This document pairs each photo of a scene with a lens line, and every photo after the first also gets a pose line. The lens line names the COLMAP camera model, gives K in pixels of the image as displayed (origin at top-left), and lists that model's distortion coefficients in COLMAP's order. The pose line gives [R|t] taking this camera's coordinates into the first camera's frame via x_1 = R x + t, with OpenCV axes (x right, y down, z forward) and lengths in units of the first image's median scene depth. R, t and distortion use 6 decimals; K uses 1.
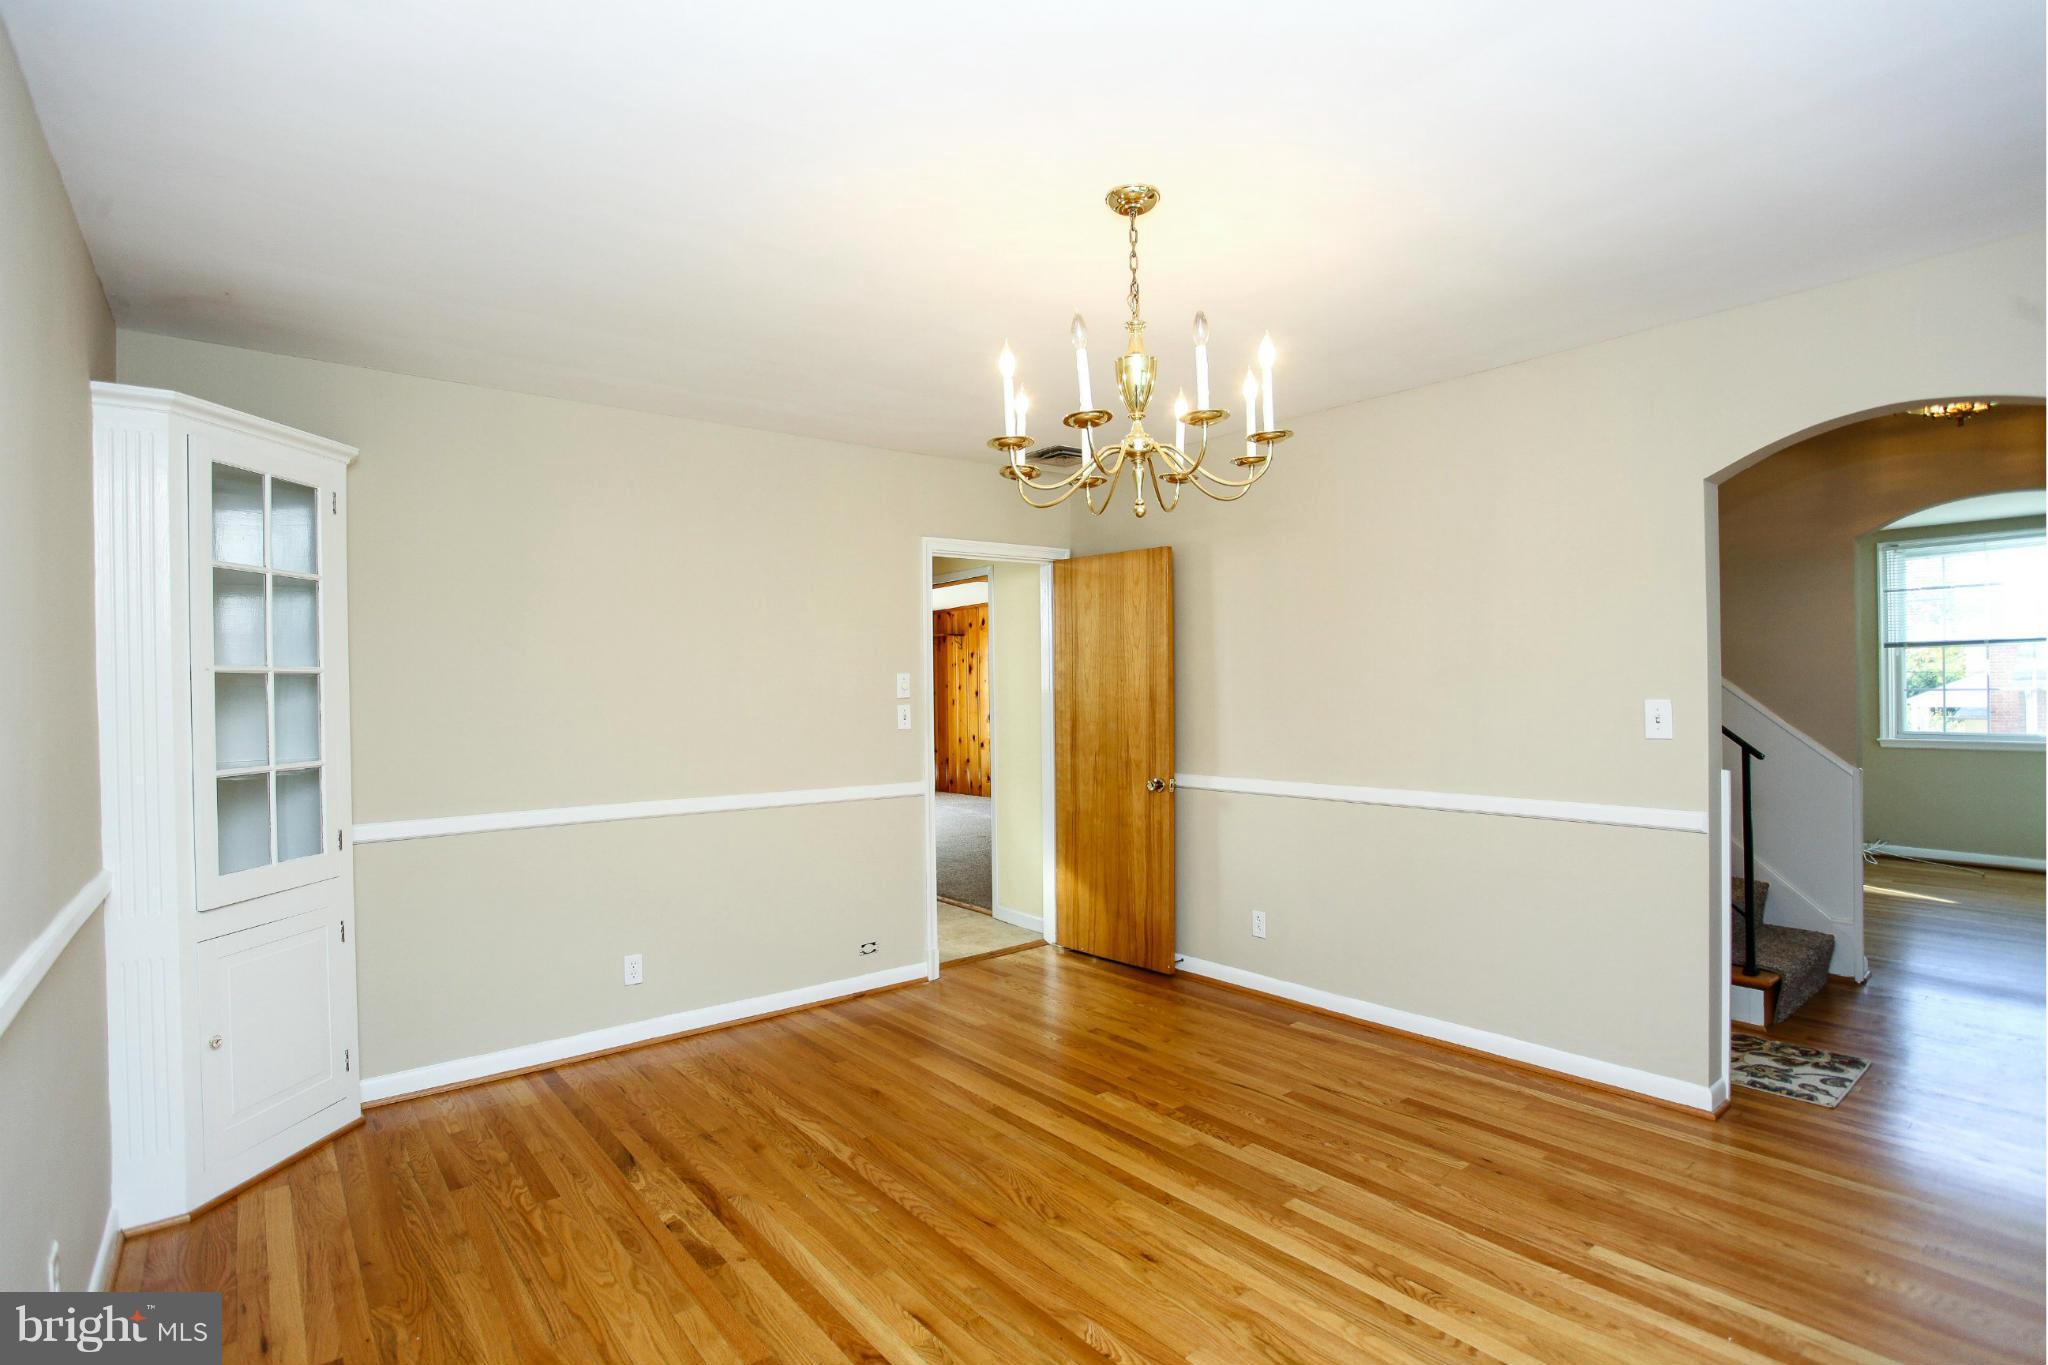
lens RADIAL K [[1002.8, 0, 1012.9], [0, 1002.8, 680.4], [0, 0, 1]] dist [-0.069053, 0.024539]
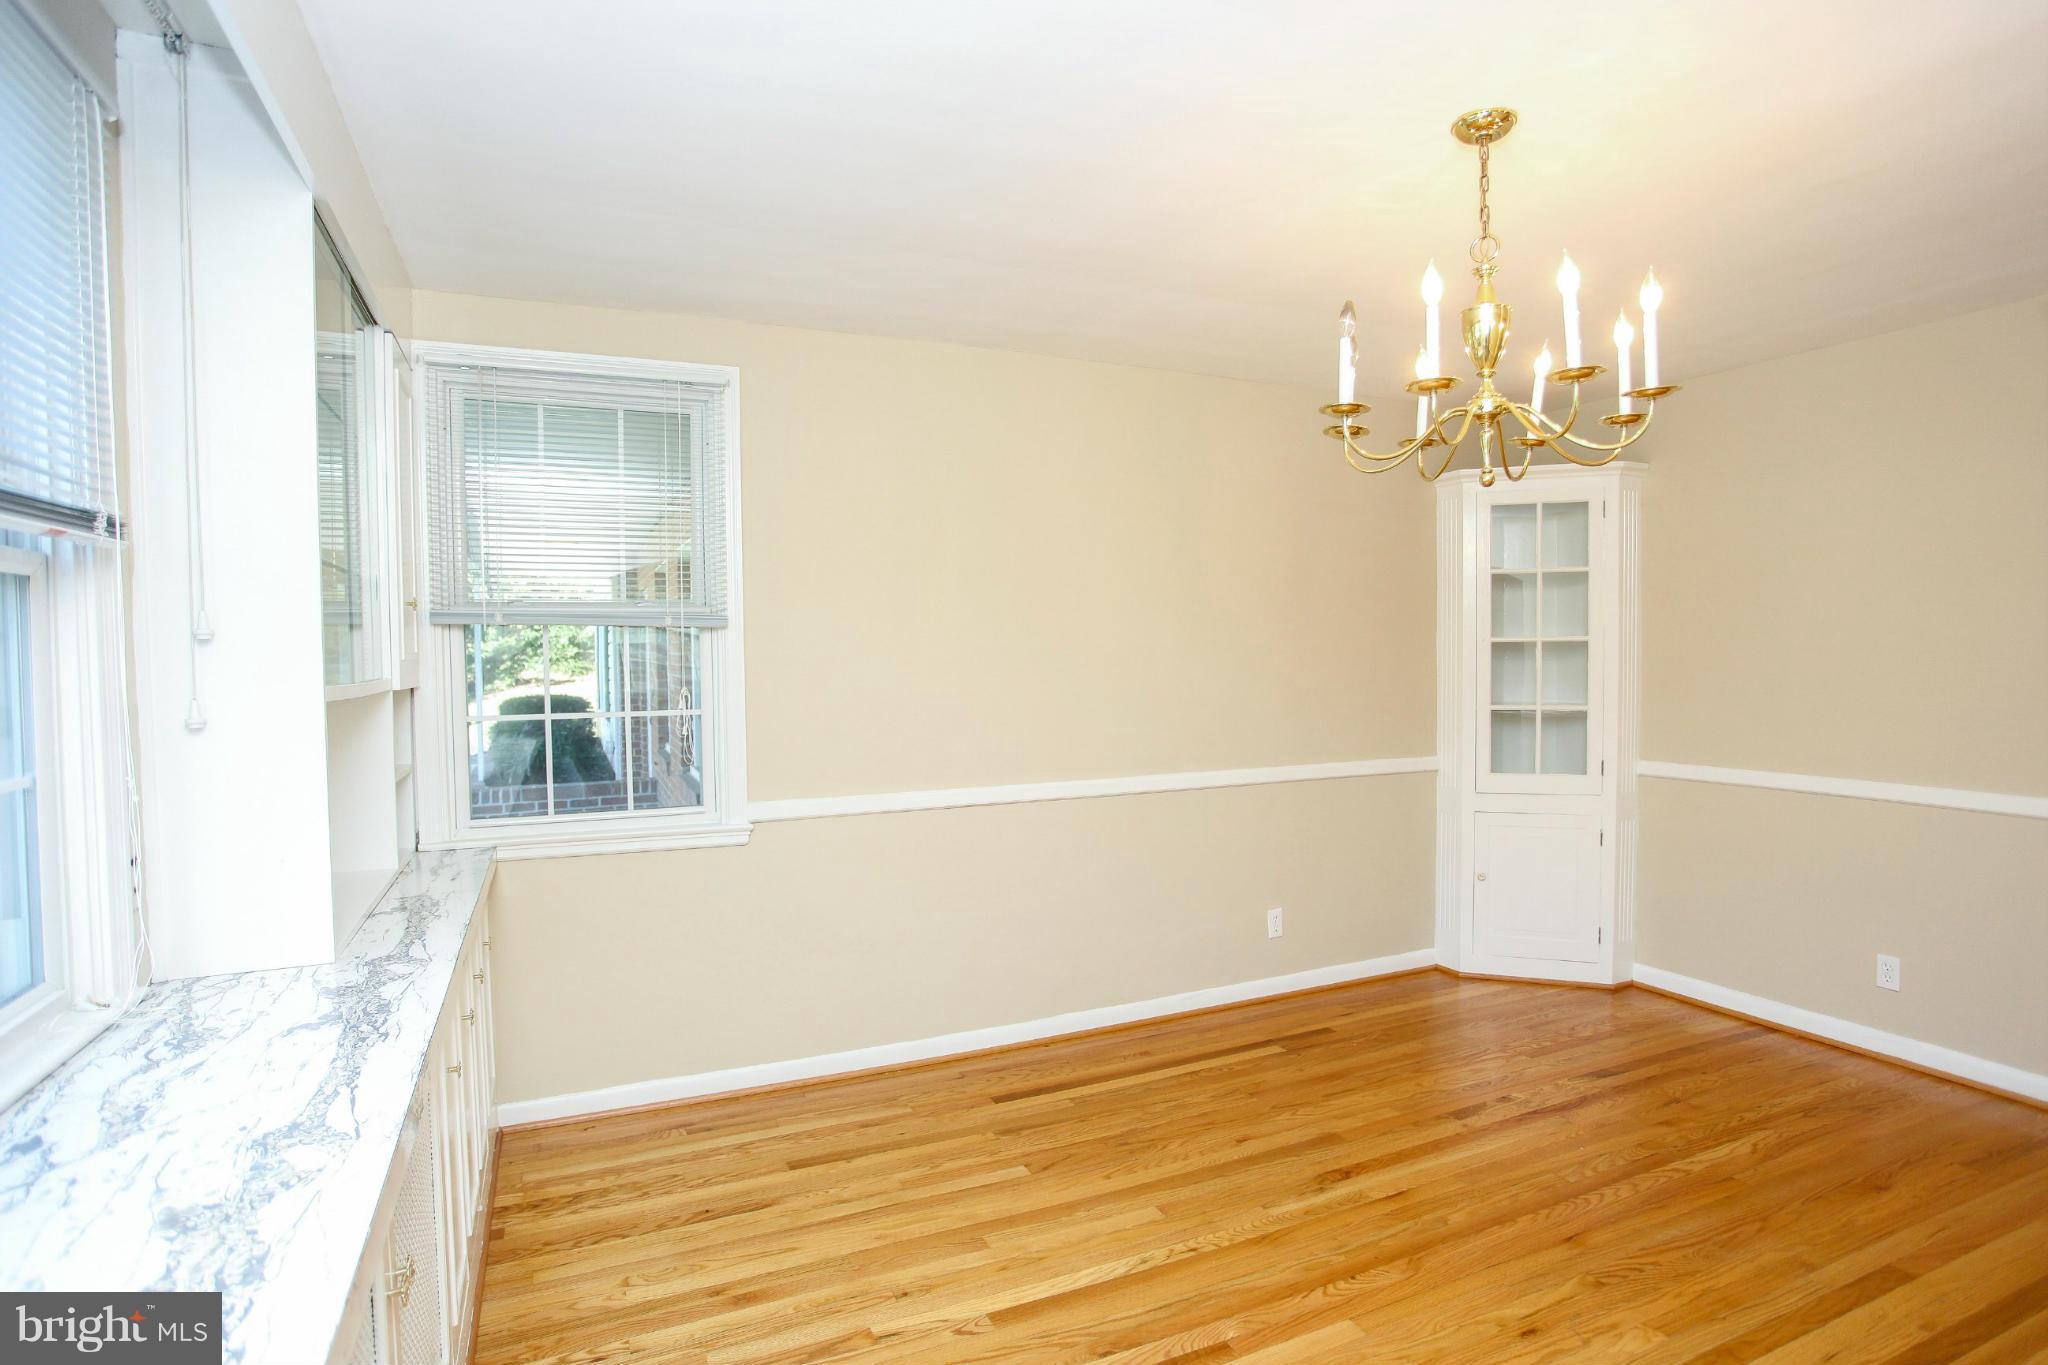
lens RADIAL K [[1002.8, 0, 1012.9], [0, 1002.8, 680.4], [0, 0, 1]] dist [-0.069053, 0.024539]
pose [[-0.252890, 0.046104, -0.966396, 0.841422], [0.021499, 0.998885, 0.042028, -0.027480], [0.967256, -0.010148, -0.253600, 0.622060]]
